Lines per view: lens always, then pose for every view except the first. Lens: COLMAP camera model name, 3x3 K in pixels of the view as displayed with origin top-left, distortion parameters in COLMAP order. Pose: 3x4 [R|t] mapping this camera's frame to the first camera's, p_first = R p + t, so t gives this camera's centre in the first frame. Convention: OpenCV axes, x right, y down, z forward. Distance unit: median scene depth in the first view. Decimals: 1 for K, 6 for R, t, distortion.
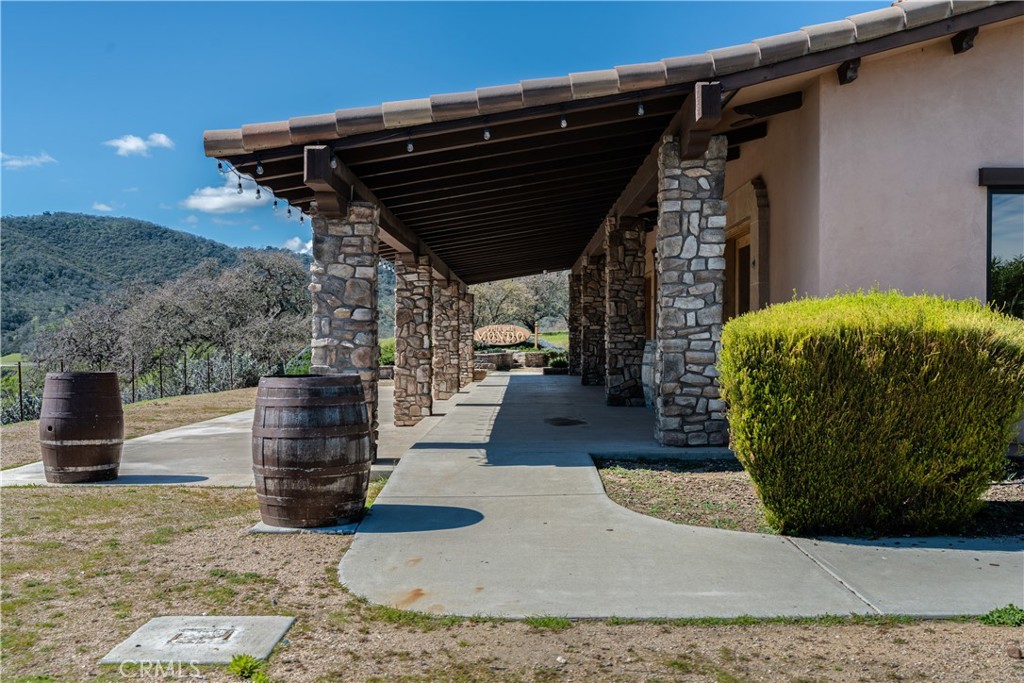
lens RADIAL K [[985.1, 0, 512.1], [0, 985.1, 340.1], [0, 0, 1]] dist [0.005290, 0.000000]
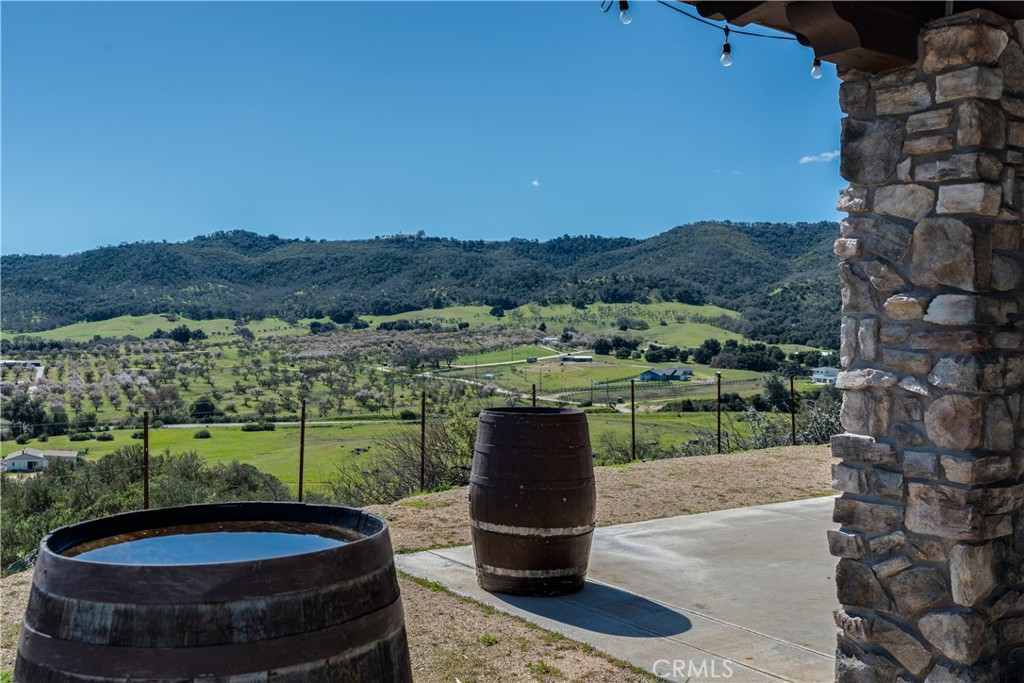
lens RADIAL K [[985.1, 0, 512.7], [0, 985.1, 341.5], [0, 0, 1]] dist [0.005290, 0.000000]
pose [[0.581749, 0.009441, -0.813313, 0.059513], [-0.005213, 0.999955, 0.007879, -0.015882], [0.813352, -0.000344, 0.581772, 0.639732]]
